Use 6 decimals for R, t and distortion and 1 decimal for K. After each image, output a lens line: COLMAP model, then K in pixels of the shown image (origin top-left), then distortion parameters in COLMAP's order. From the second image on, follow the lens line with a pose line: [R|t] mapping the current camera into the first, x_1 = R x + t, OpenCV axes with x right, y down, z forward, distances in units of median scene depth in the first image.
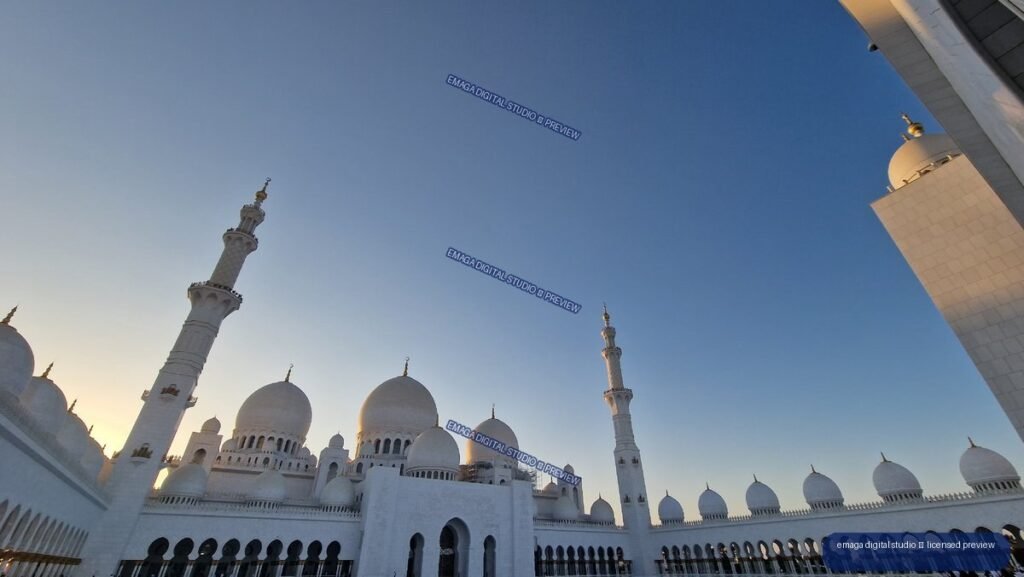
lens RADIAL K [[422.0, 0, 516.2], [0, 422.0, 285.0], [0, 0, 1]] dist [0.000154, -0.001015]
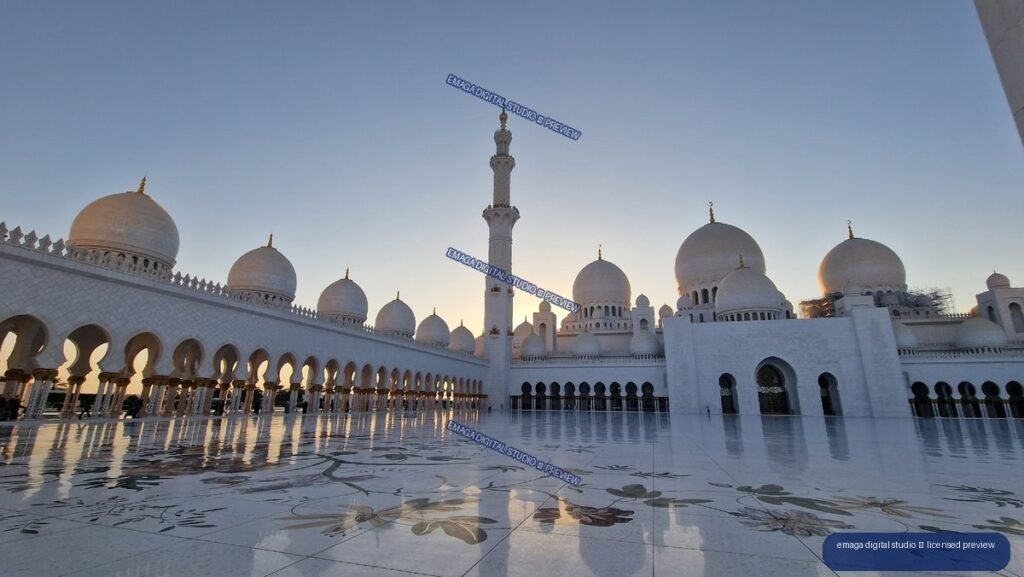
lens RADIAL K [[422.0, 0, 507.3], [0, 422.0, 286.8], [0, 0, 1]] dist [0.000154, -0.001015]
pose [[0.632313, -0.187624, -0.751650, 0.186049], [0.415796, 0.900838, 0.124917, 0.065906], [0.653677, -0.391520, 0.647625, 0.101112]]
